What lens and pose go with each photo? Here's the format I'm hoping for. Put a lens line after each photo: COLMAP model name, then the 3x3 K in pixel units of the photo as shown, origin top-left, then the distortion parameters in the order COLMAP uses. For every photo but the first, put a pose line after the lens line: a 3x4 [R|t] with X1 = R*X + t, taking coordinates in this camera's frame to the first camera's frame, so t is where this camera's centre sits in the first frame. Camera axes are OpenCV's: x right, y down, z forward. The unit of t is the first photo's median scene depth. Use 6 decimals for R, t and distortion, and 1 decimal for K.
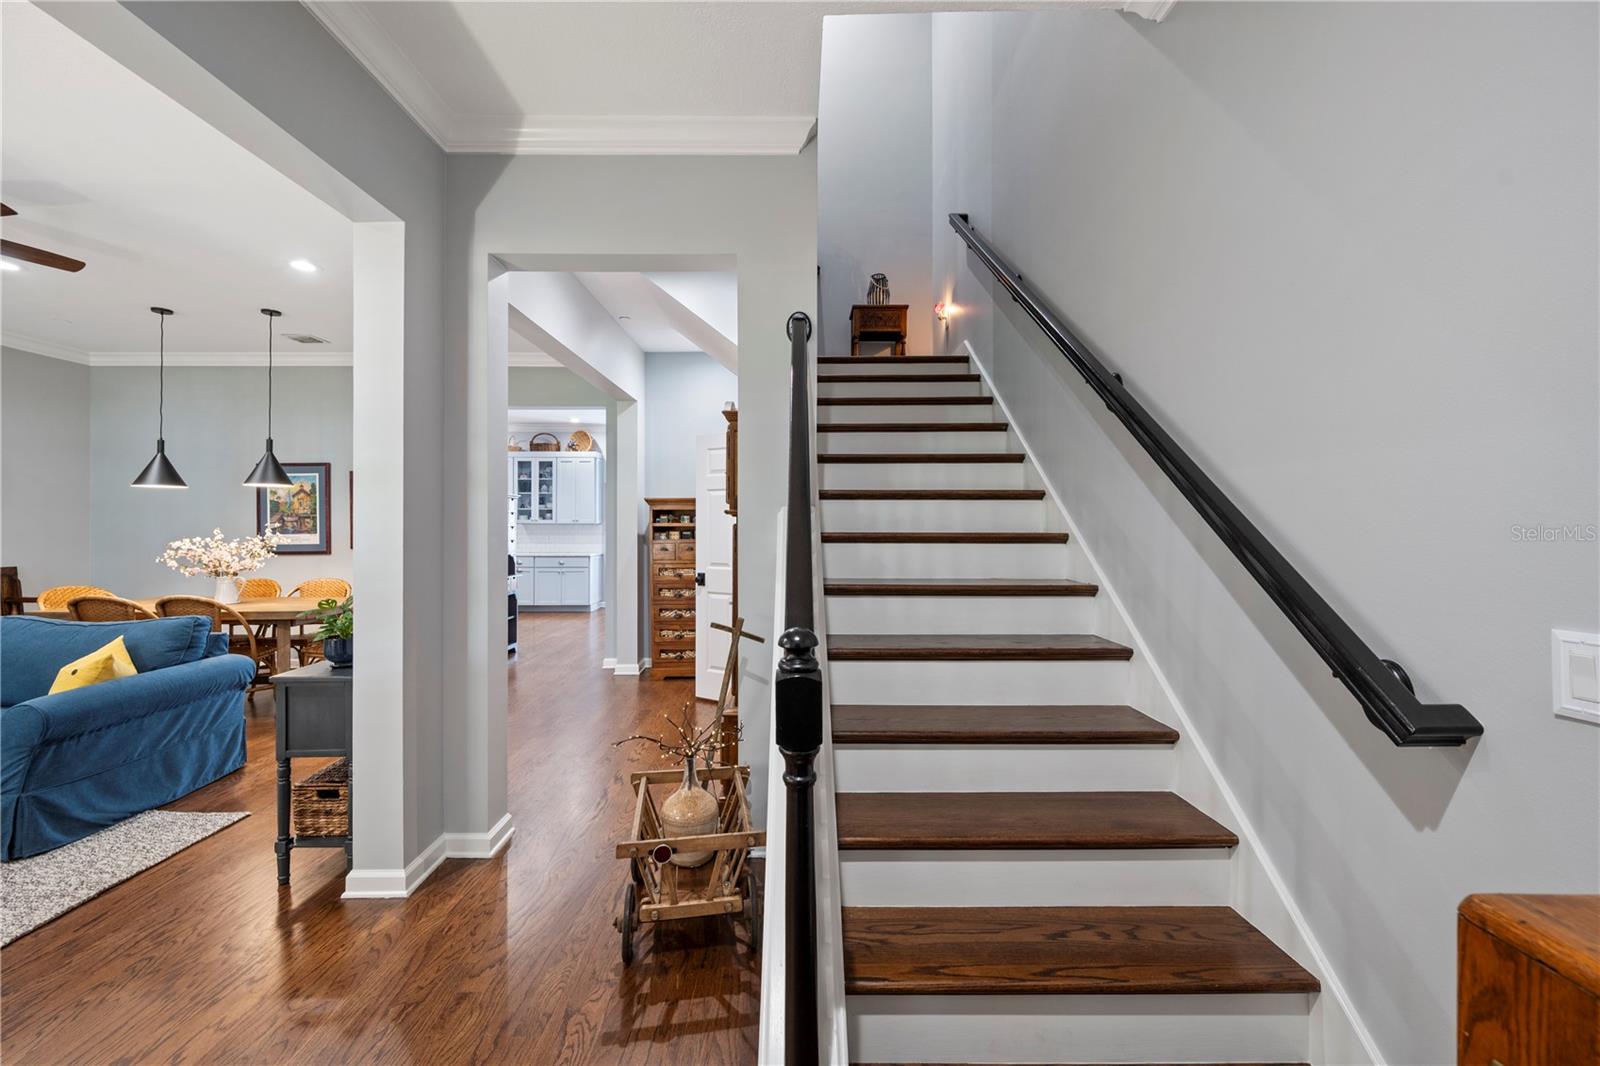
lens RADIAL K [[638.1, 0, 794.8], [0, 638.1, 519.6], [0, 0, 1]] dist [0.000235, 0.001361]
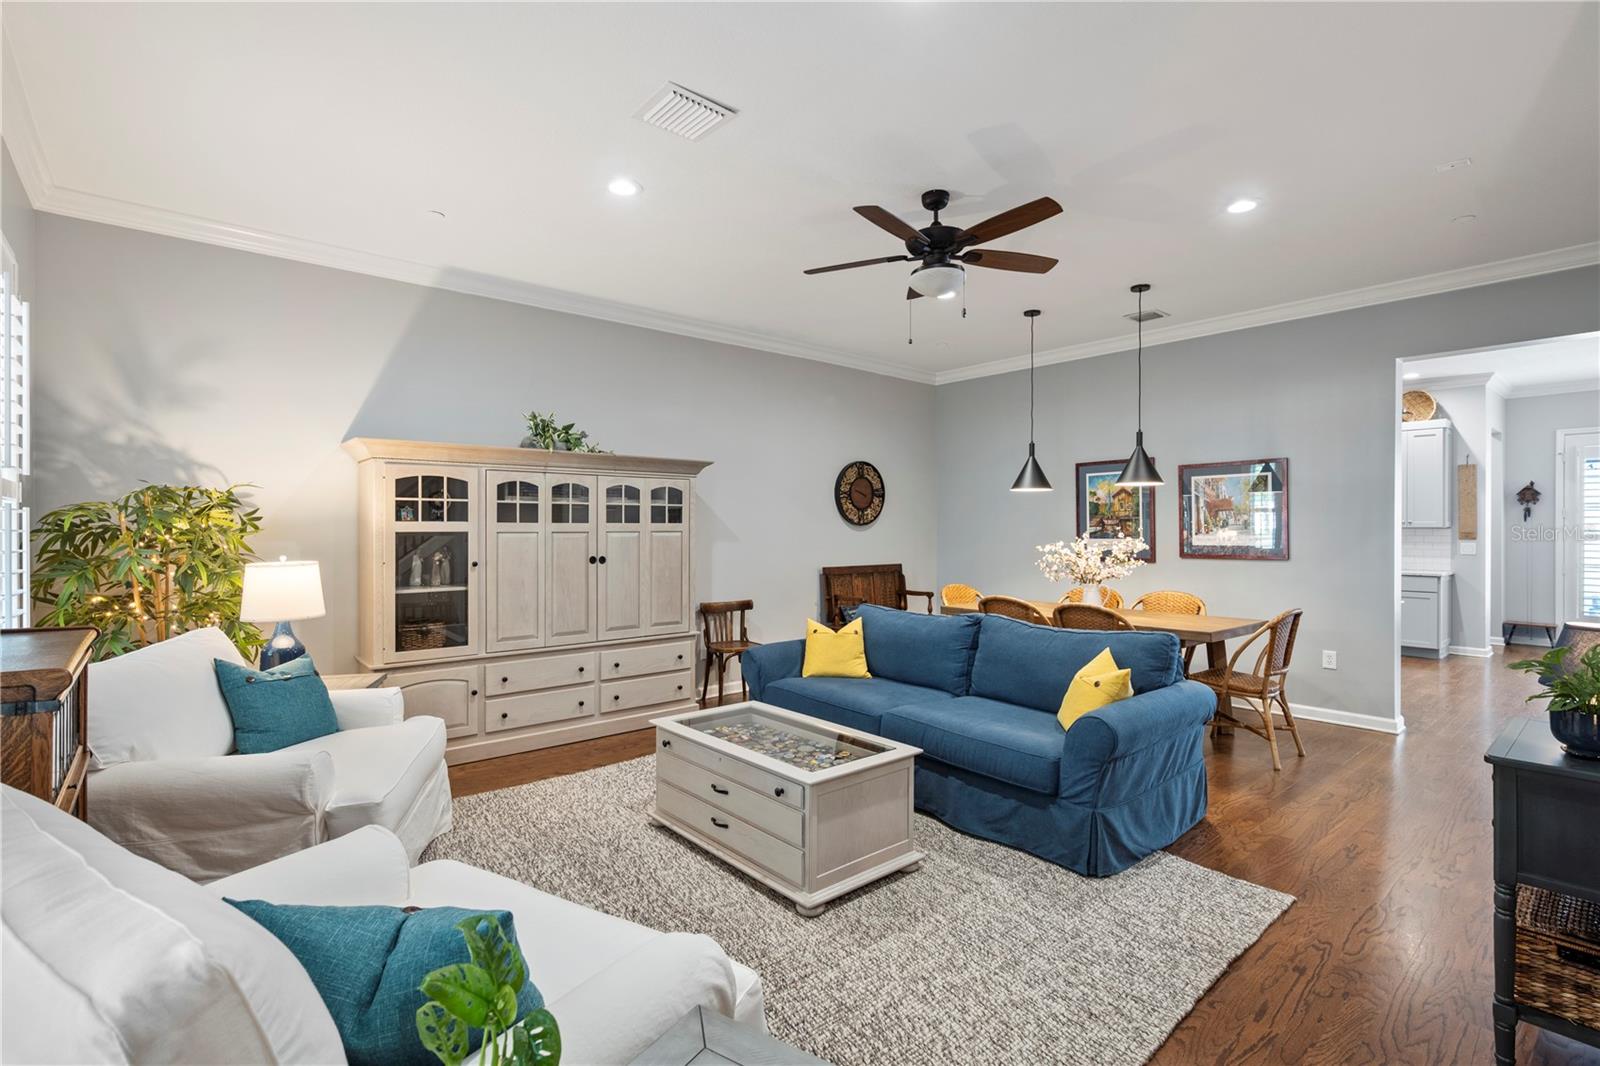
lens RADIAL K [[740.5, 0, 809.9], [0, 740.5, 536.7], [0, 0, 1]] dist [-0.004098, -0.000840]
pose [[0.655102, 0.010461, -0.755468, -0.348434], [0.003267, 0.999856, 0.016678, 0.000906], [0.755533, -0.013394, 0.654973, -0.019431]]
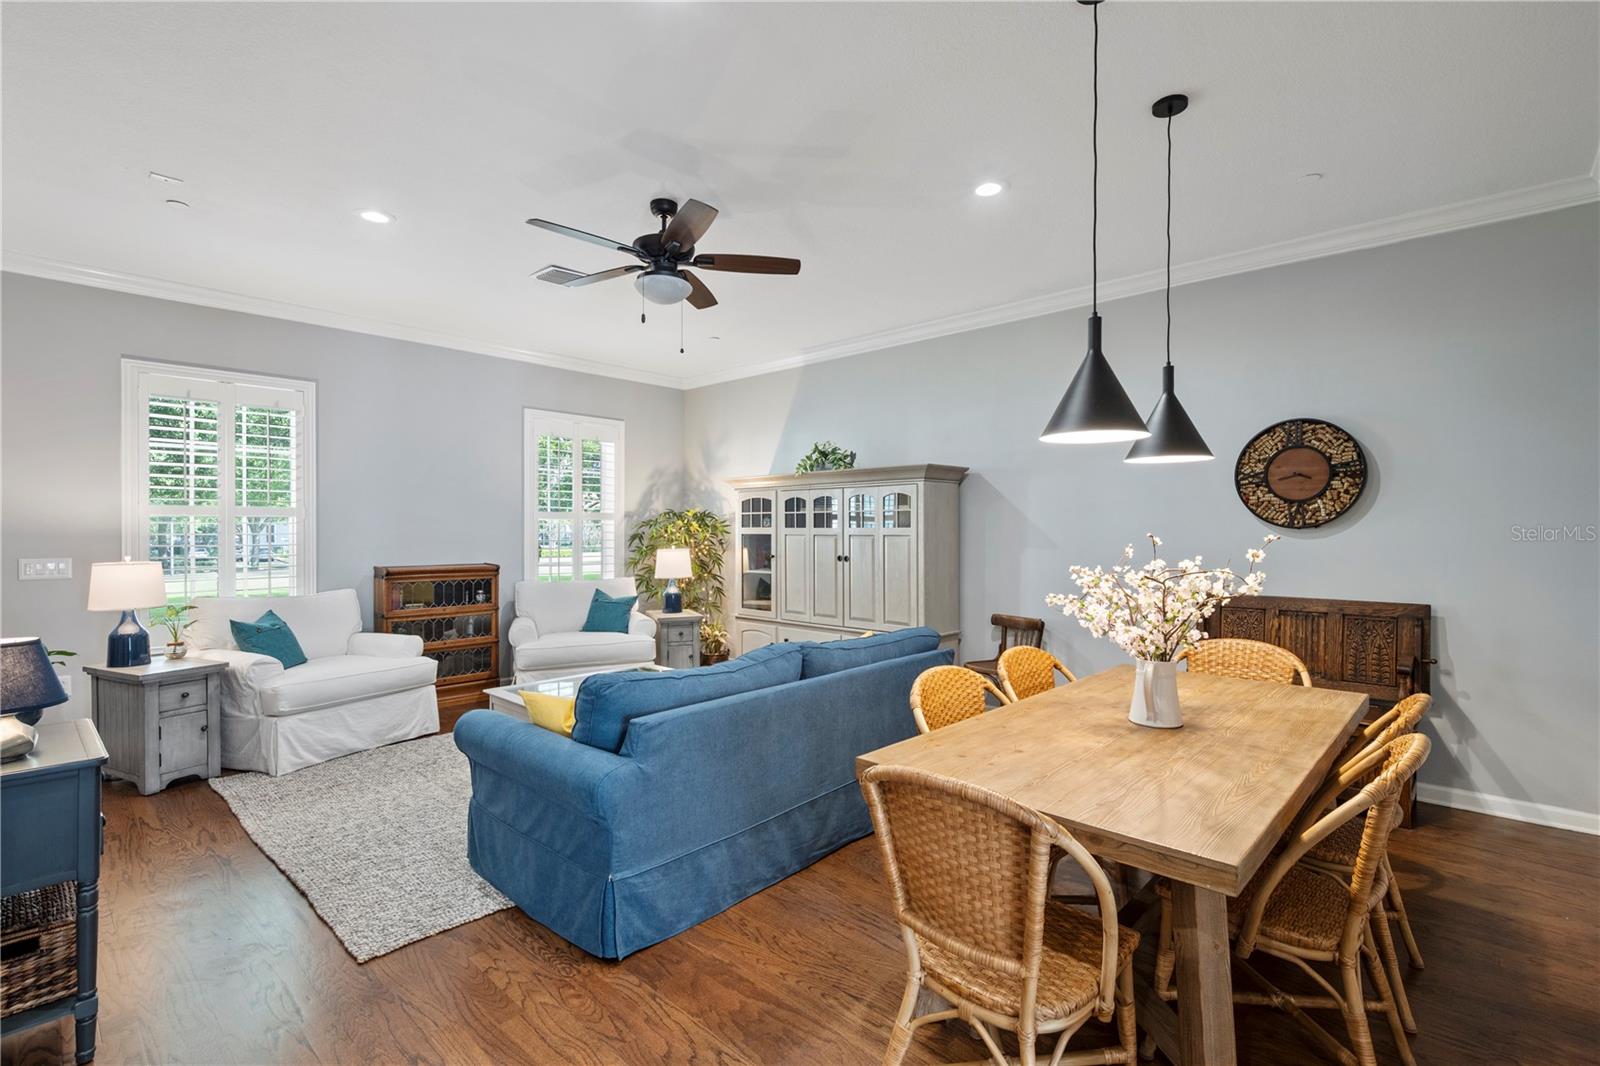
lens RADIAL K [[740.5, 0, 808.2], [0, 740.5, 527.9], [0, 0, 1]] dist [-0.004098, -0.000840]
pose [[-0.682240, -0.001583, -0.731127, -0.375551], [0.003872, 0.999976, -0.005778, 0.005305], [0.731118, -0.006773, -0.682217, 1.199843]]
